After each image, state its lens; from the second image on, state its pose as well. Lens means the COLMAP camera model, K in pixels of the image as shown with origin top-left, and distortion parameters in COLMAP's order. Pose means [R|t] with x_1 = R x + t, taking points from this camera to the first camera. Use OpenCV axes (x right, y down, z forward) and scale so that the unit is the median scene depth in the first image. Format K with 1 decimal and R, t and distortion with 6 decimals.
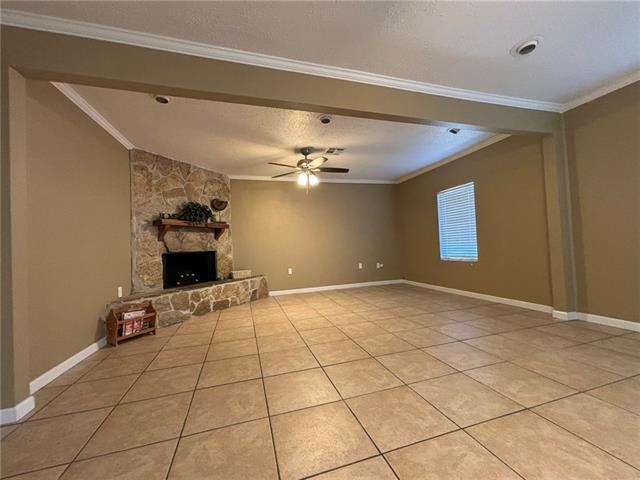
lens RADIAL K [[259.1, 0, 320.0], [0, 259.1, 239.1], [0, 0, 1]] dist [0.004582, 0.000101]
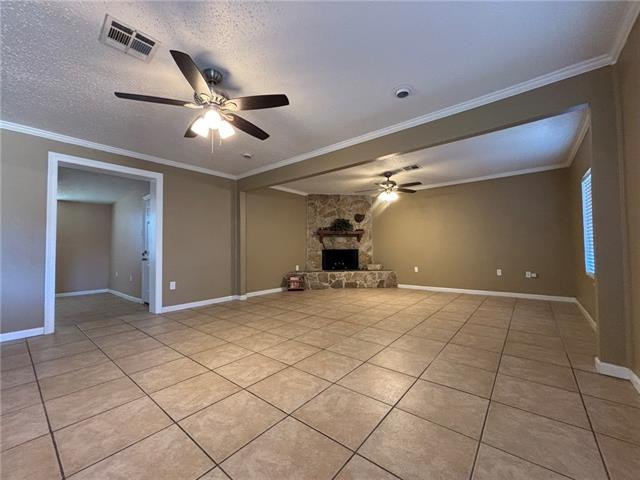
lens RADIAL K [[259.1, 0, 319.4], [0, 259.1, 240.3], [0, 0, 1]] dist [0.004582, 0.000101]
pose [[0.553950, 0.011008, -0.832477, 0.795975], [0.010433, 0.999742, 0.020162, -0.042983], [0.832484, -0.019854, 0.553693, 0.006820]]
